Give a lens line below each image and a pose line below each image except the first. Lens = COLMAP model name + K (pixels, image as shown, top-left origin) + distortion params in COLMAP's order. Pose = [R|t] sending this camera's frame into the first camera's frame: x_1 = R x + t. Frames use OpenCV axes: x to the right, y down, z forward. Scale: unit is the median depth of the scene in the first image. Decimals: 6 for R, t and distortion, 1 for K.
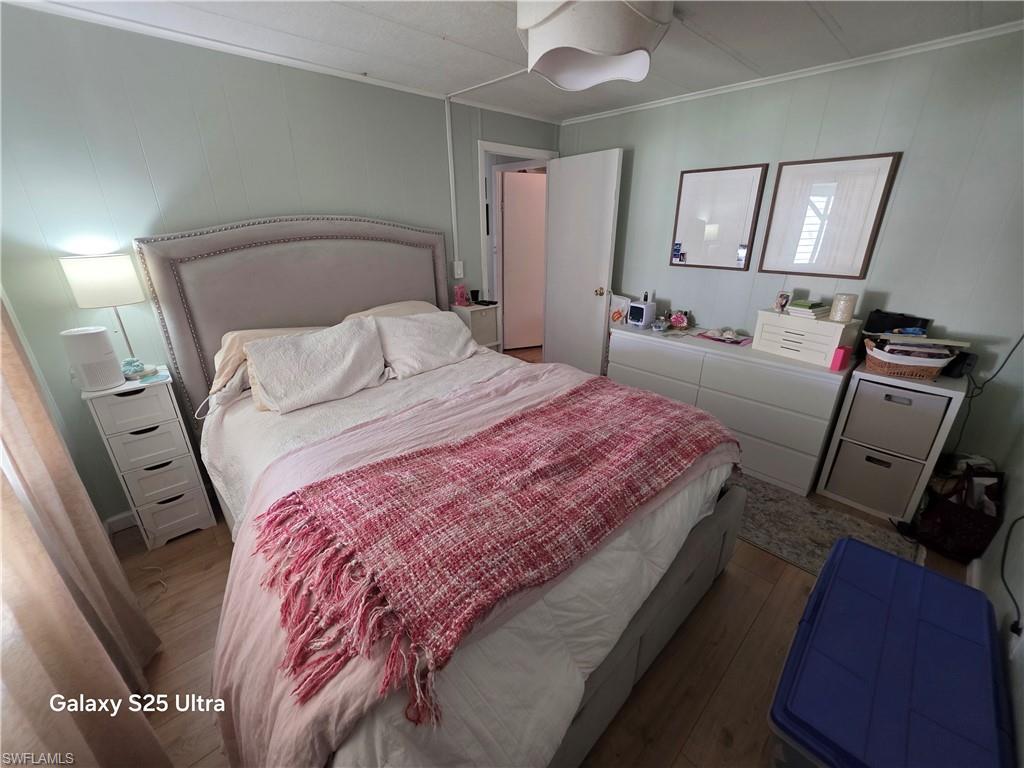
lens RADIAL K [[411.2, 0, 515.1], [0, 411.2, 381.1], [0, 0, 1]] dist [-0.000460, -0.000048]
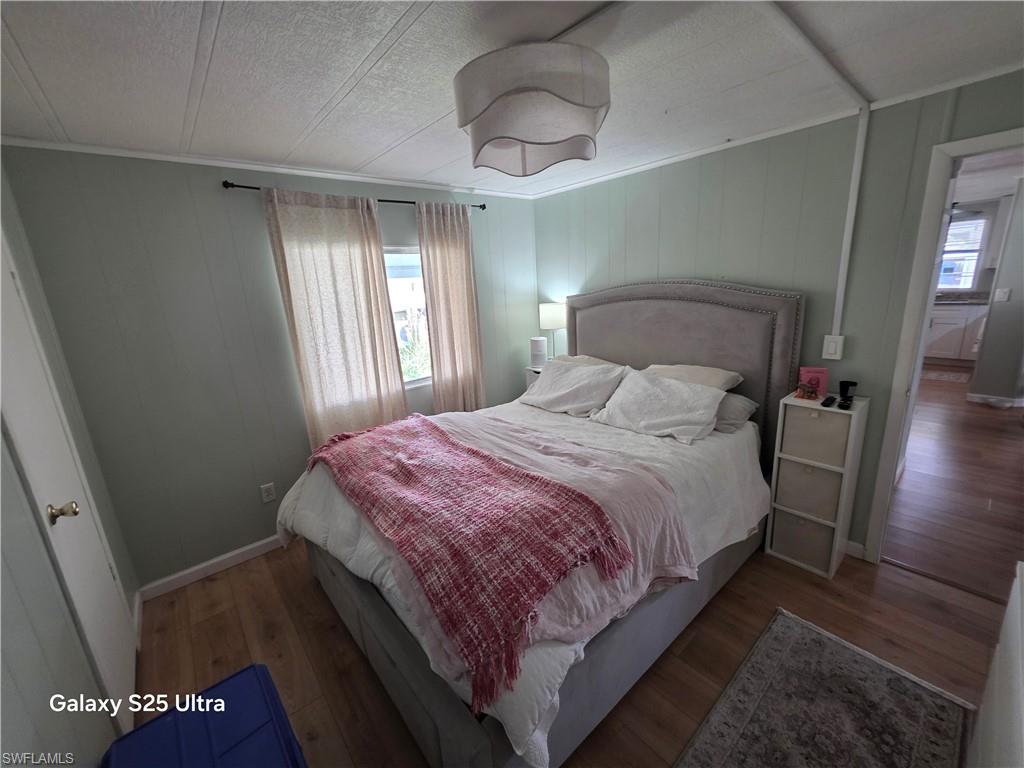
lens RADIAL K [[411.2, 0, 515.1], [0, 411.2, 381.1], [0, 0, 1]] dist [-0.000460, -0.000048]
pose [[-0.053282, 0.245536, -0.967922, 0.962311], [-0.309630, 0.917464, 0.249780, -0.381847], [0.949363, 0.313006, 0.027140, 0.839834]]
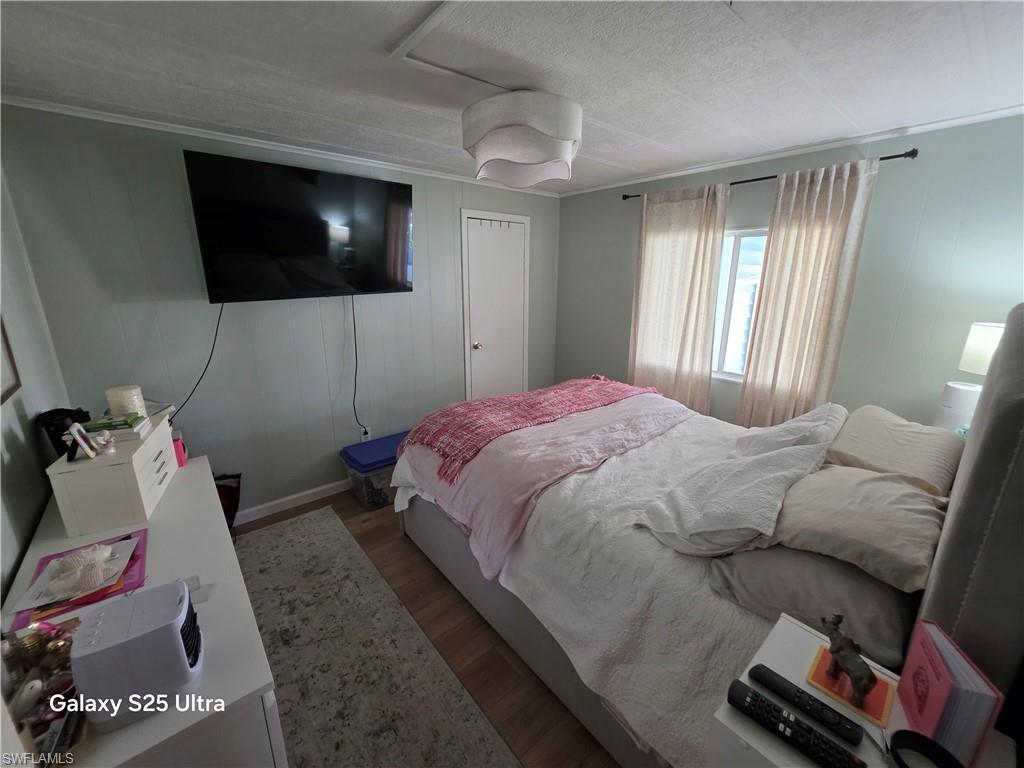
lens RADIAL K [[408.5, 0, 515.0], [0, 408.5, 380.3], [0, 0, 1]] dist [0.000718, -0.000115]
pose [[-0.998073, -0.019974, 0.058755, 0.086543], [0.018448, 0.808490, 0.588221, -0.754396], [-0.059252, 0.588171, -0.806563, 1.827603]]
